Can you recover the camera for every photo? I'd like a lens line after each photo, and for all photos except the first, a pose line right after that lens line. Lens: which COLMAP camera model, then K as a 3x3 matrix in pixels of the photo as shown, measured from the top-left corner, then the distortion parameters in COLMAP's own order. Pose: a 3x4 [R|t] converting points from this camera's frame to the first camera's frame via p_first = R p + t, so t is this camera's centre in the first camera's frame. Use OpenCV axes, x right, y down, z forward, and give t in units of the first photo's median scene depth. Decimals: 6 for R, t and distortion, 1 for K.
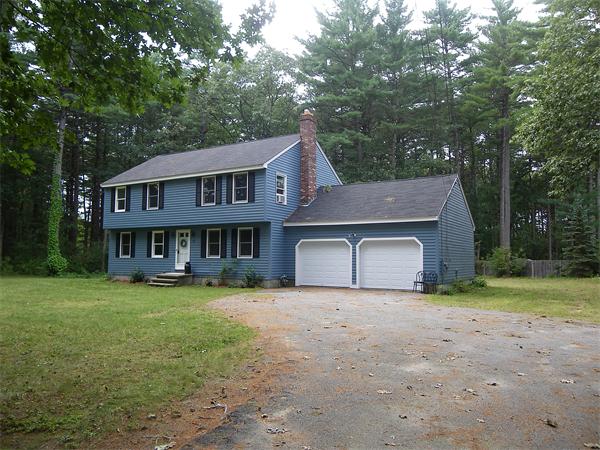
lens RADIAL K [[441.1, 0, 298.7], [0, 441.1, 231.2], [0, 0, 1]] dist [0.002859, 0.000785]
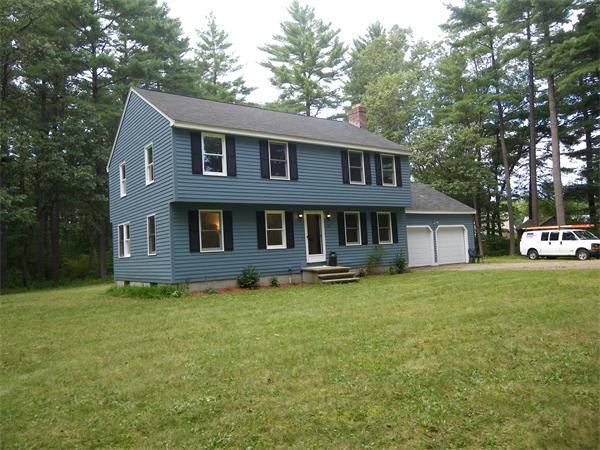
lens RADIAL K [[472.4, 0, 297.8], [0, 472.4, 222.3], [0, 0, 1]] dist [-0.006204, 0.008478]
pose [[0.393449, 0.027913, 0.918923, -1.067474], [-0.009478, 0.999609, -0.026306, 0.040183], [-0.919298, 0.001641, 0.393560, 0.719430]]
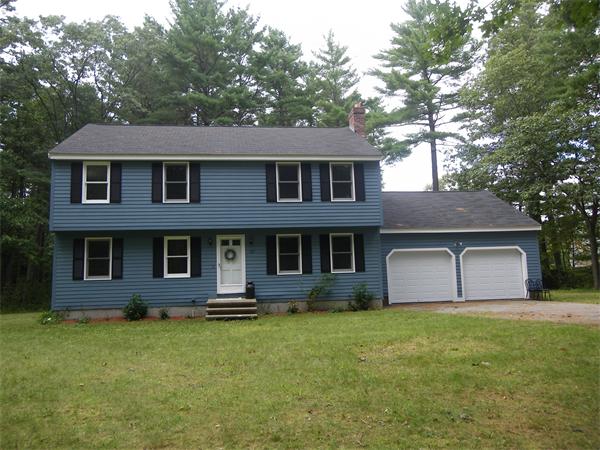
lens RADIAL K [[472.4, 0, 297.4], [0, 472.4, 222.8], [0, 0, 1]] dist [-0.006204, 0.008478]
pose [[0.786503, 0.039646, 0.616313, -0.654431], [-0.005552, 0.998351, -0.057138, 0.019785], [-0.617562, 0.041517, 0.785426, 0.366224]]
